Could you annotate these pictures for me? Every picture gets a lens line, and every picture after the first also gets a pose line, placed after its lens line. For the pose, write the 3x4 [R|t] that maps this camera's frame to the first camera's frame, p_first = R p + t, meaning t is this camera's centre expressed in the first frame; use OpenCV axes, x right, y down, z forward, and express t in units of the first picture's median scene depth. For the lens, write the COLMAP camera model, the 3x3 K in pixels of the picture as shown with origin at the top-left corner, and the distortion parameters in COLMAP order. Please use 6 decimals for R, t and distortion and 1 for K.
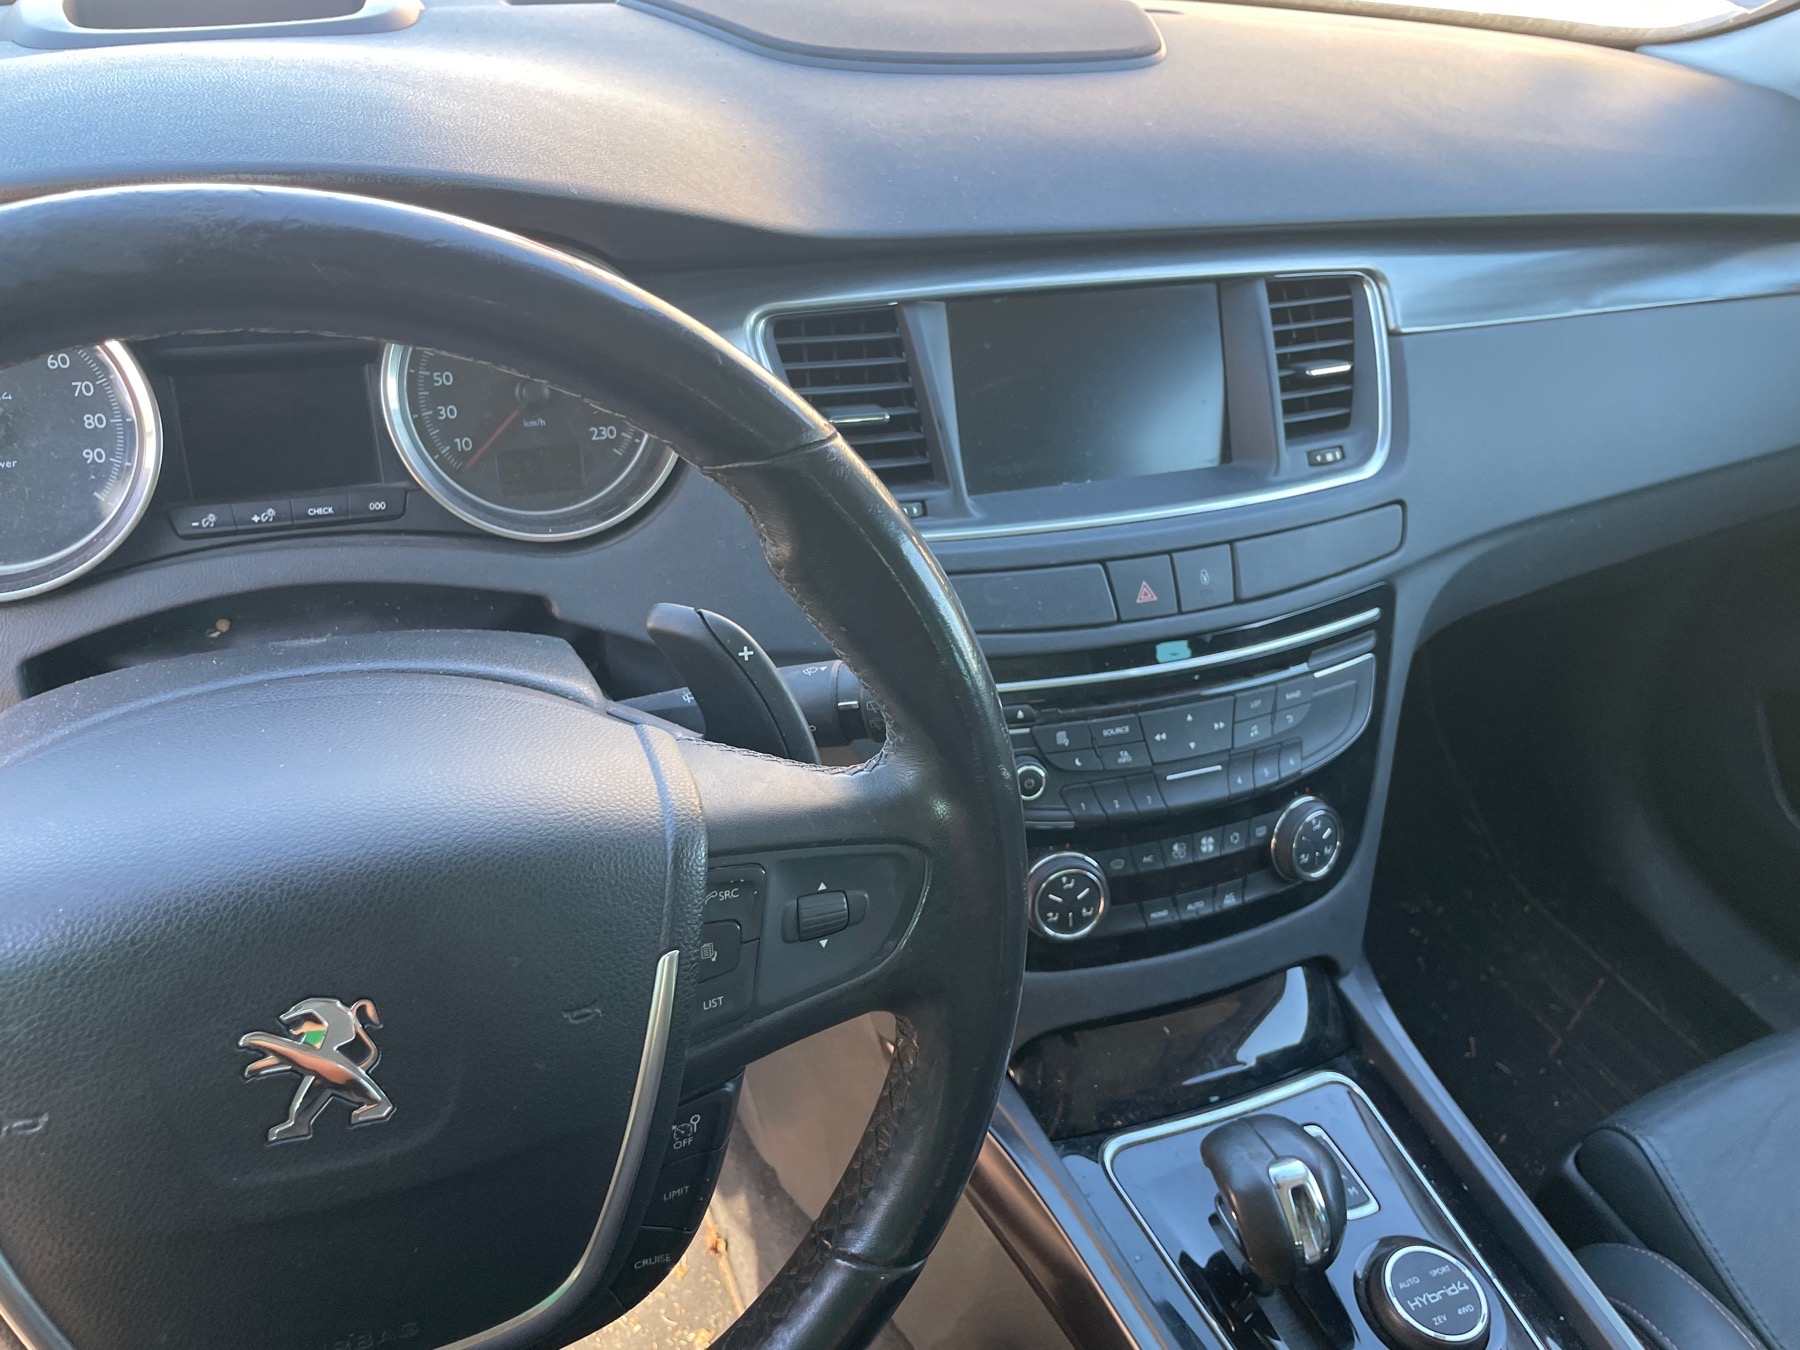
lens RADIAL K [[1353.1, 0, 893.6], [0, 1353.1, 663.7], [0, 0, 1]] dist [0.068927, -0.104004]
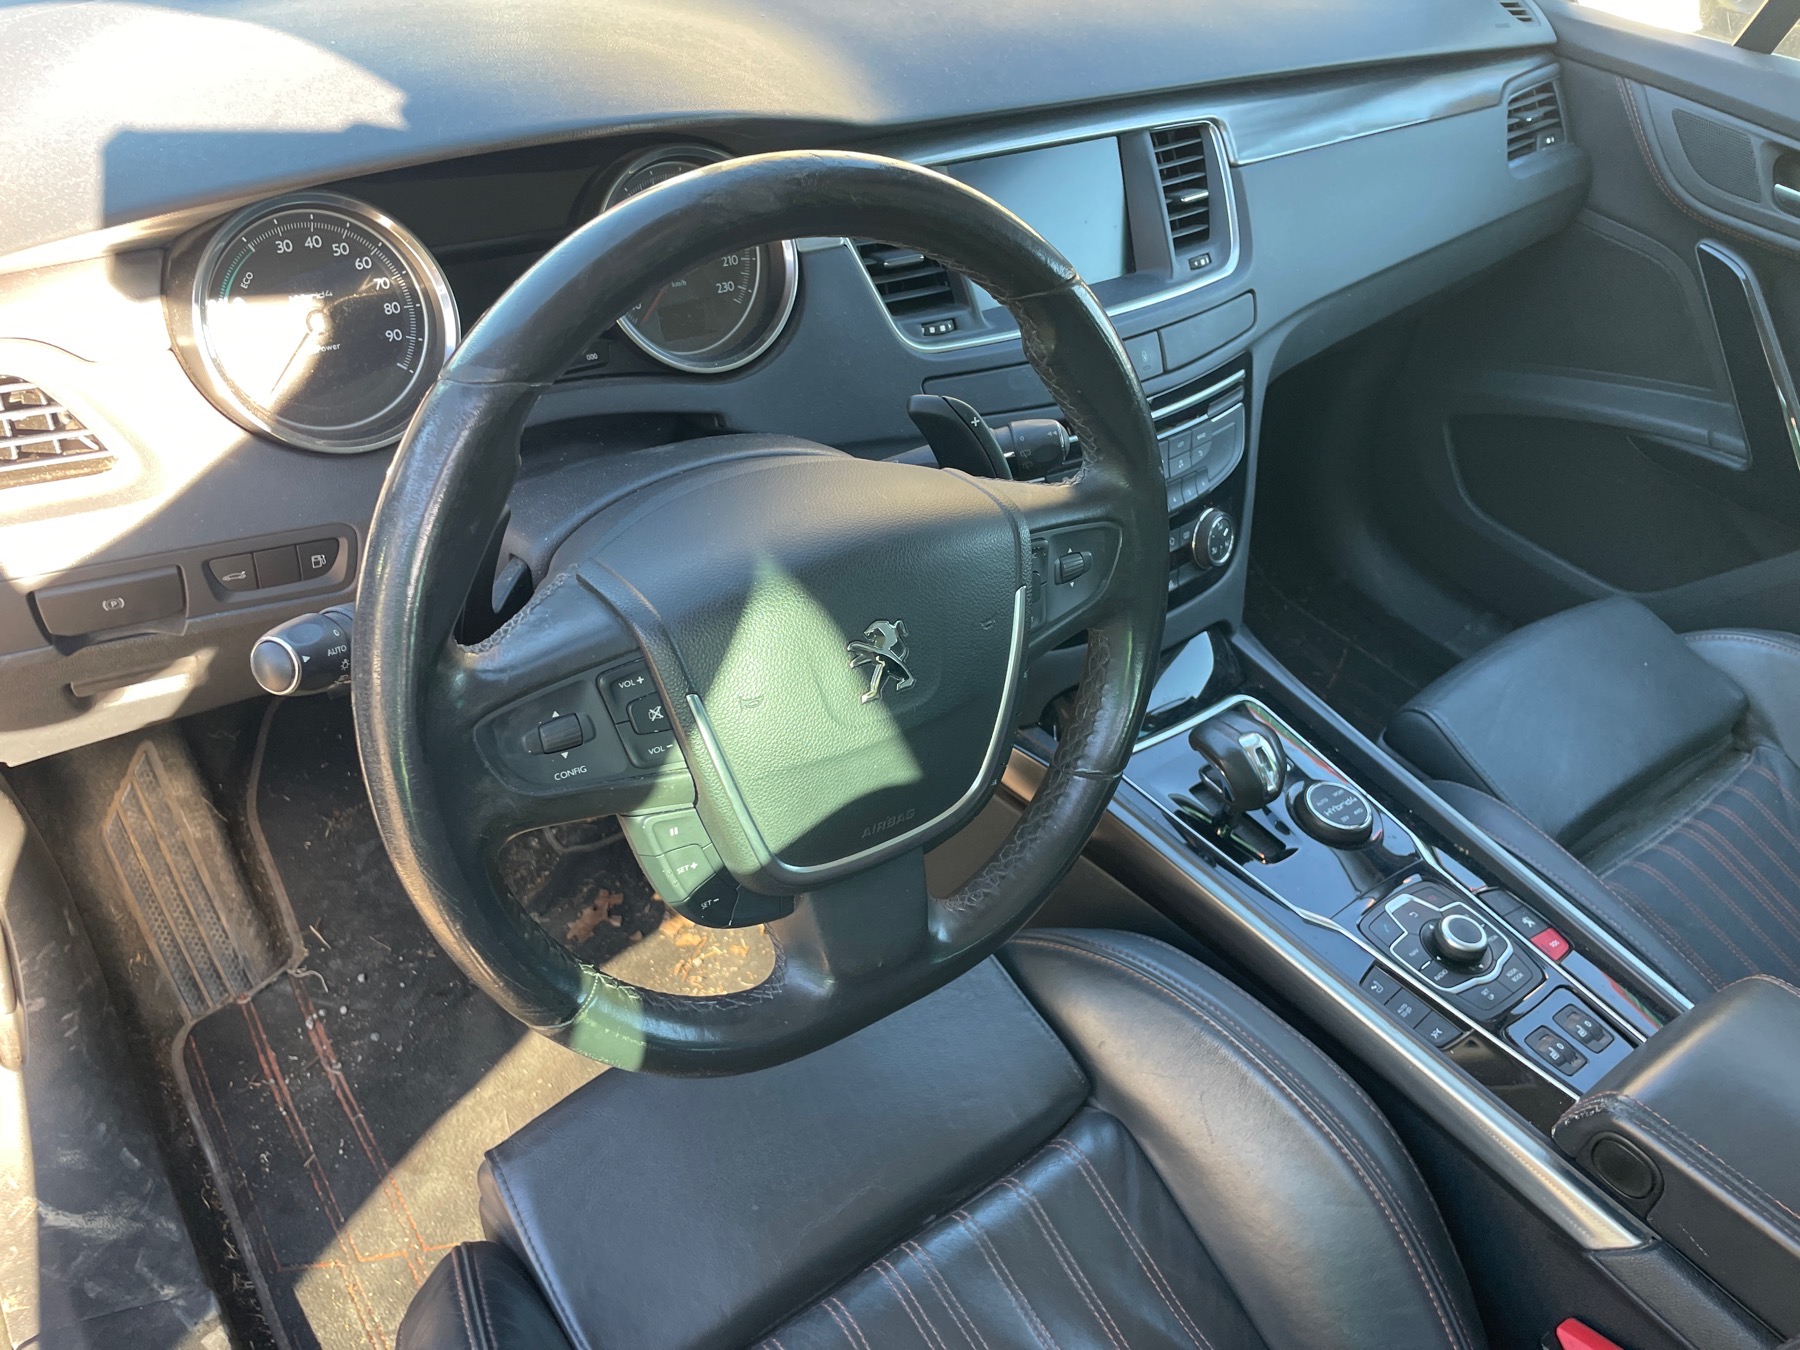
lens RADIAL K [[1348.4, 0, 879.2], [0, 1348.4, 660.7], [0, 0, 1]] dist [0.049505, -0.048777]
pose [[0.968740, -0.138372, 0.205904, -0.360713], [0.112078, 0.984575, 0.134349, 0.026548], [-0.221318, -0.107072, 0.969306, -0.326688]]
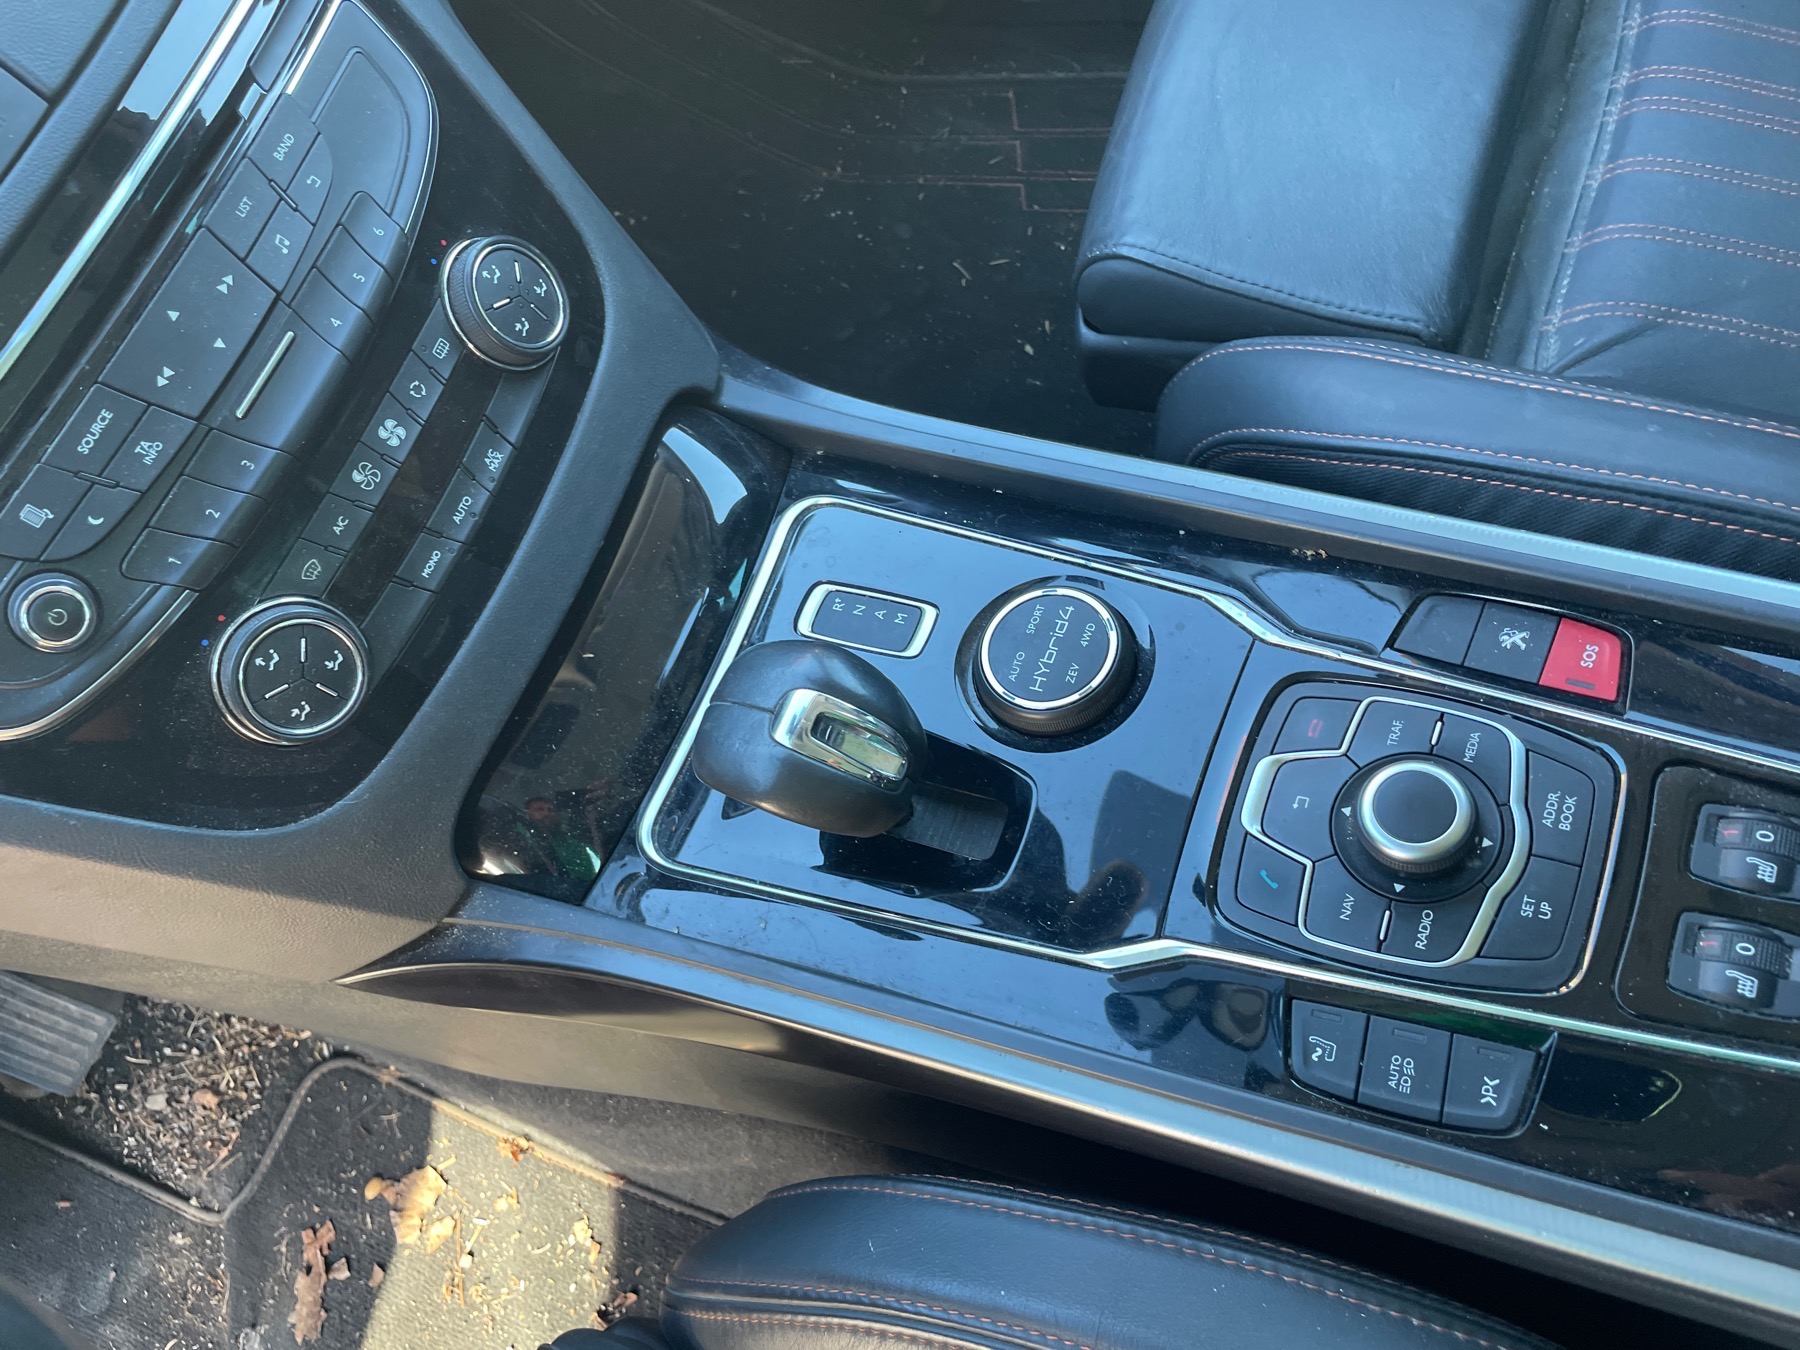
lens RADIAL K [[1353.1, 0, 893.6], [0, 1353.1, 663.7], [0, 0, 1]] dist [0.068927, -0.104004]
pose [[0.638249, -0.766757, 0.068716, 0.253696], [0.685968, 0.606964, 0.401300, 0.104036], [-0.349408, -0.208992, 0.913366, 0.323394]]
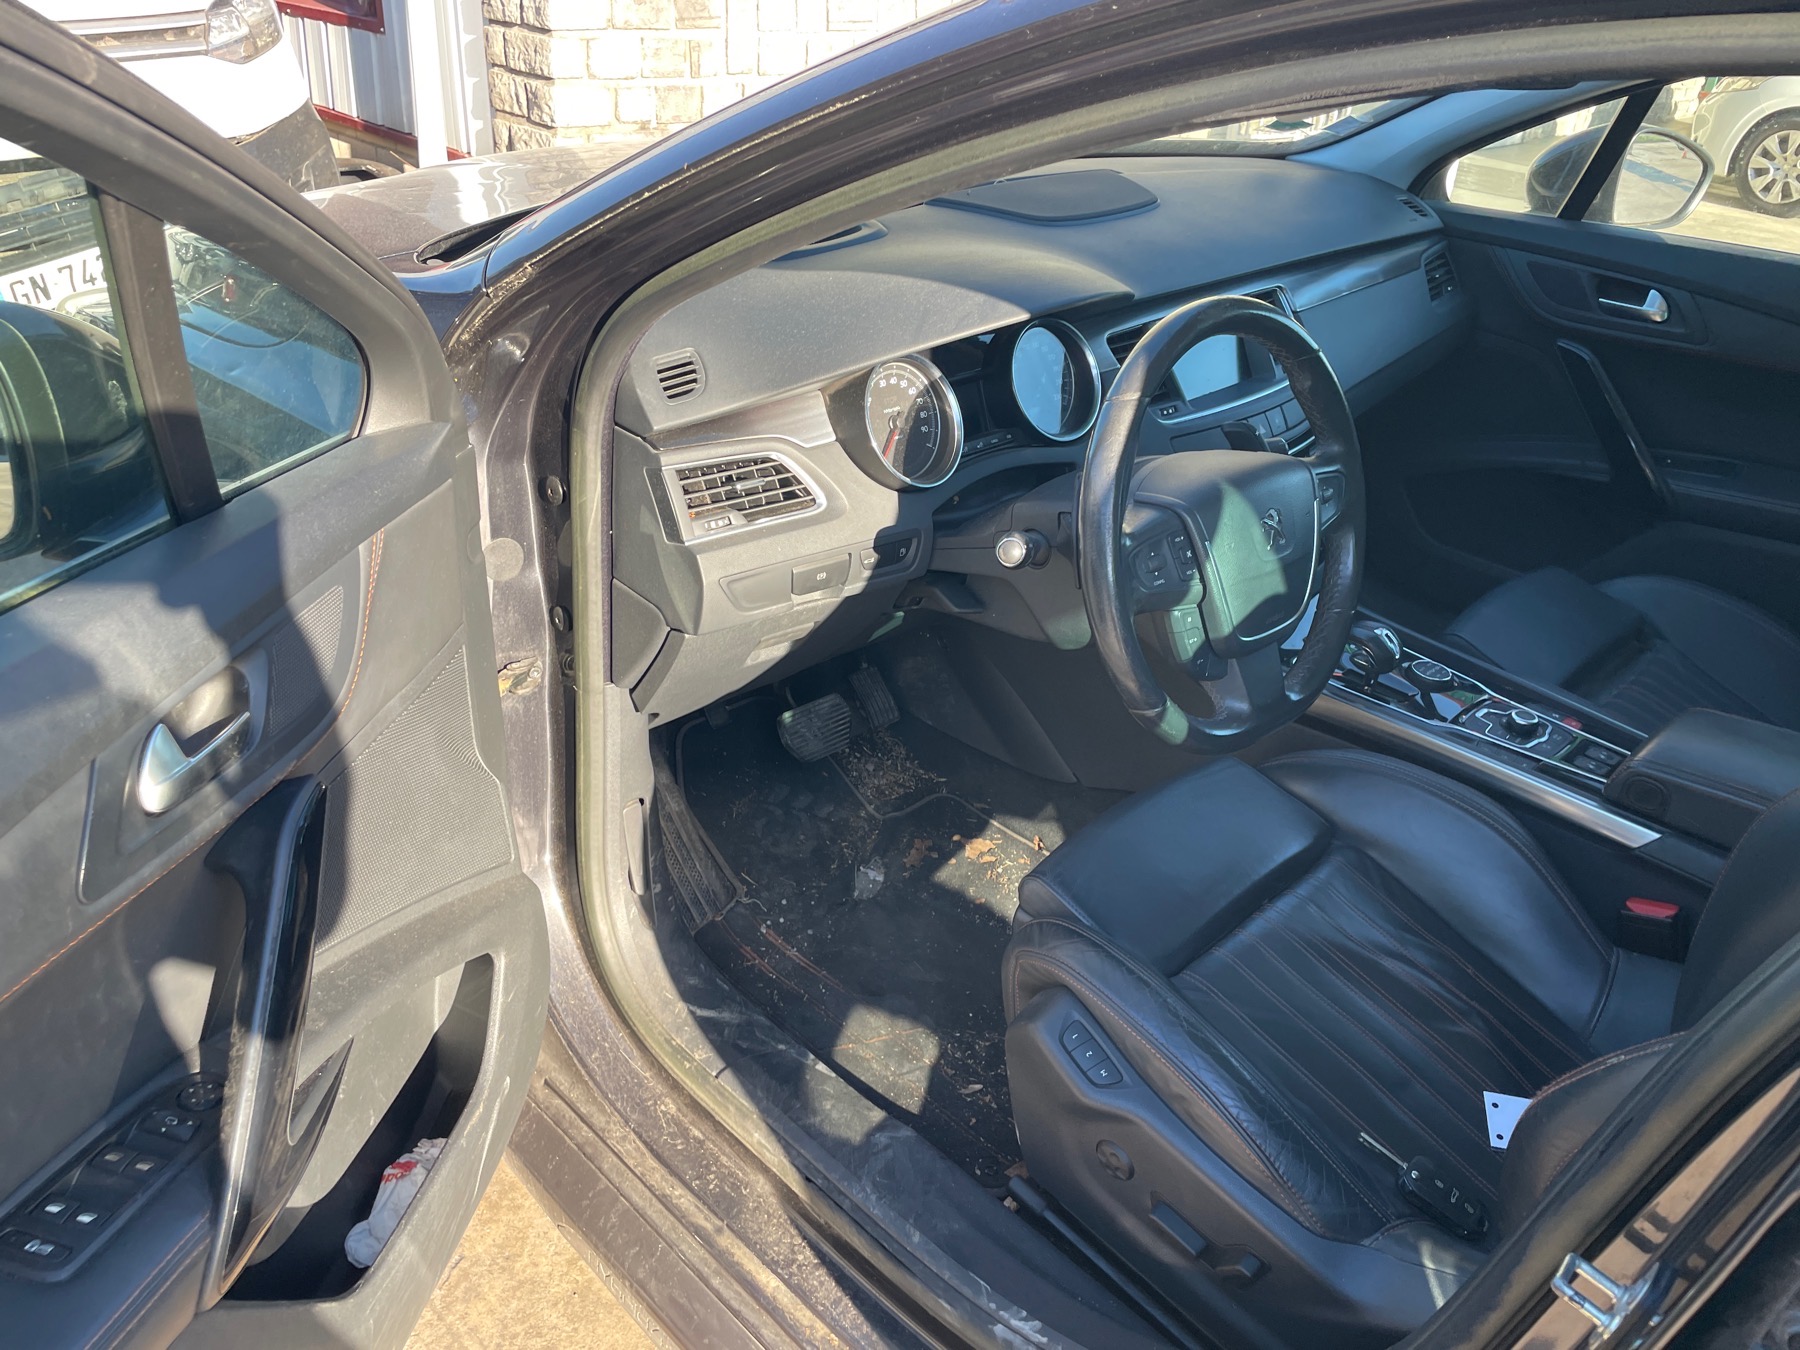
lens RADIAL K [[1344.5, 0, 897.2], [0, 1344.5, 696.3], [0, 0, 1]] dist [0.089138, -0.110239]
pose [[0.921509, -0.218522, 0.321044, -1.213232], [0.221542, 0.974761, 0.027577, 0.187440], [-0.318967, 0.045712, 0.946663, -0.985388]]
